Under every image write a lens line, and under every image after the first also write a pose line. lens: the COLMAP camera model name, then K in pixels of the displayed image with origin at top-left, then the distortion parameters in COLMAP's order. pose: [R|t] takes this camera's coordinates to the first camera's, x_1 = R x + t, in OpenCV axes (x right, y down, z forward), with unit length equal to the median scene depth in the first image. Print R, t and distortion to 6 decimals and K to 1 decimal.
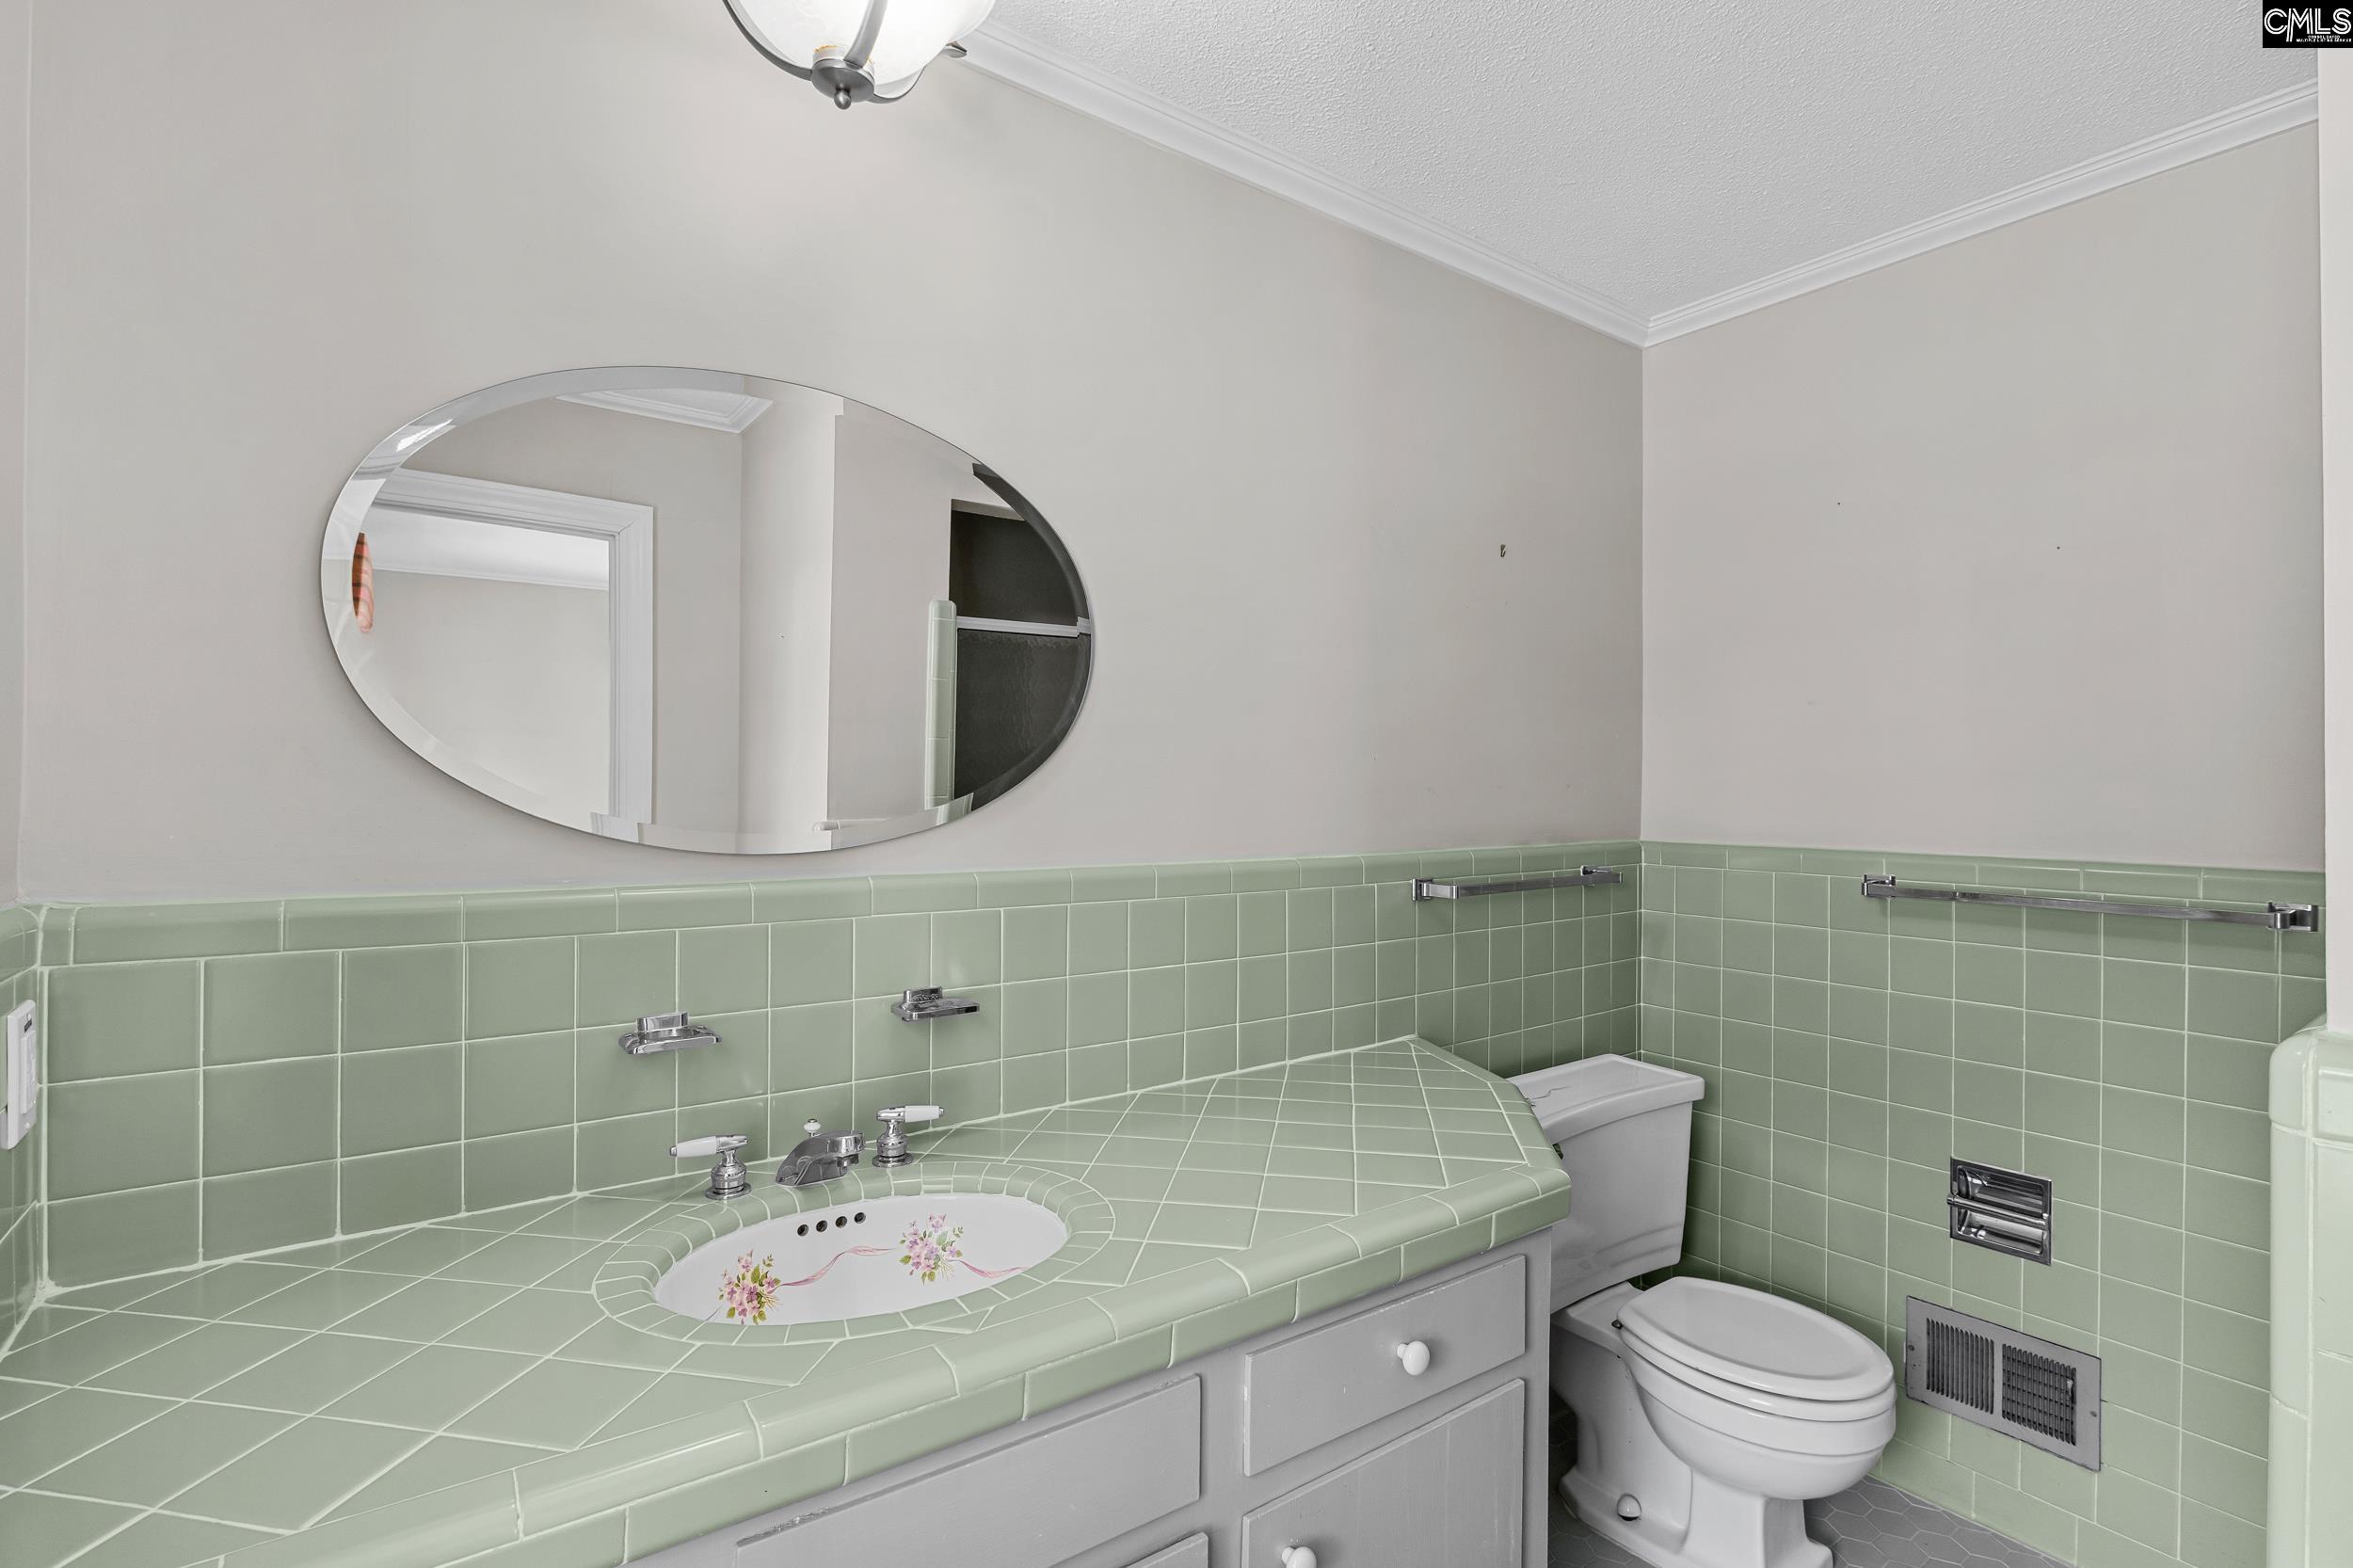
lens RADIAL K [[1075.4, 0, 1180.4], [0, 1075.4, 774.8], [0, 0, 1]] dist [-0.009088, 0.000082]
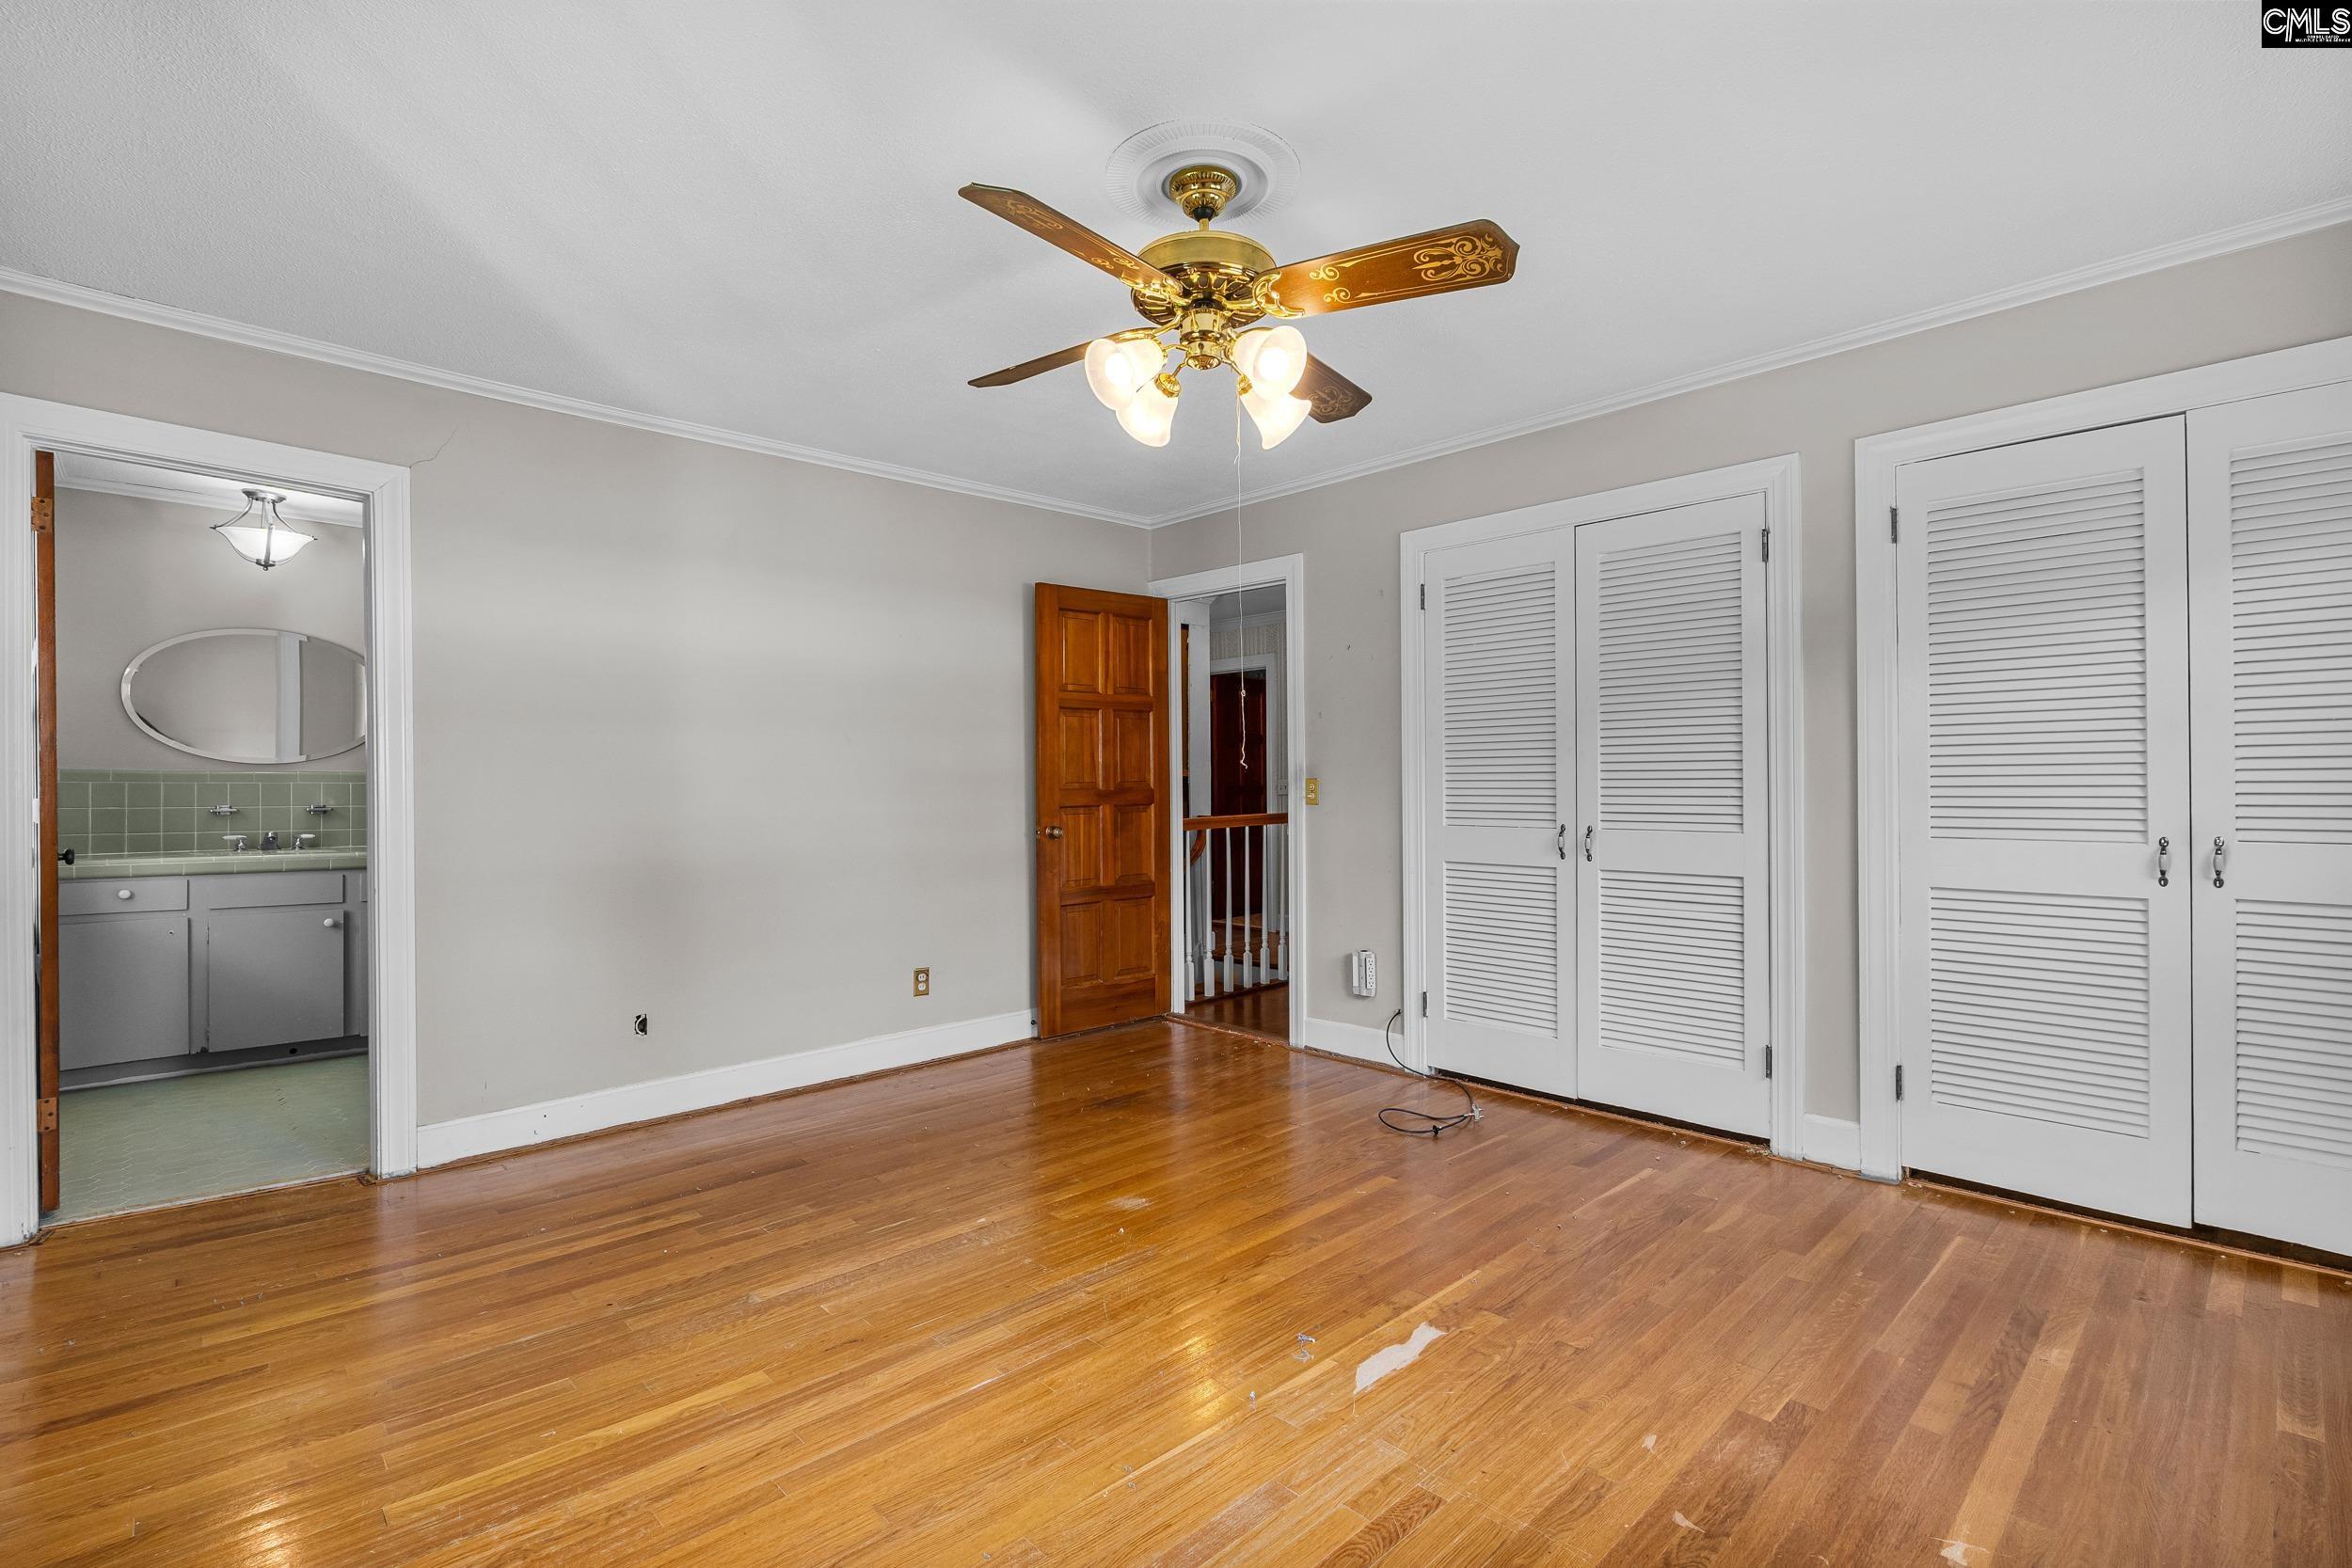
lens RADIAL K [[1074.9, 0, 1171.6], [0, 1074.9, 792.5], [0, 0, 1]] dist [-0.009088, 0.000082]
pose [[0.990276, -0.000872, 0.139115, 2.287489], [-0.000429, 0.999956, 0.009323, 0.151701], [-0.139117, -0.009292, 0.990232, -3.158844]]
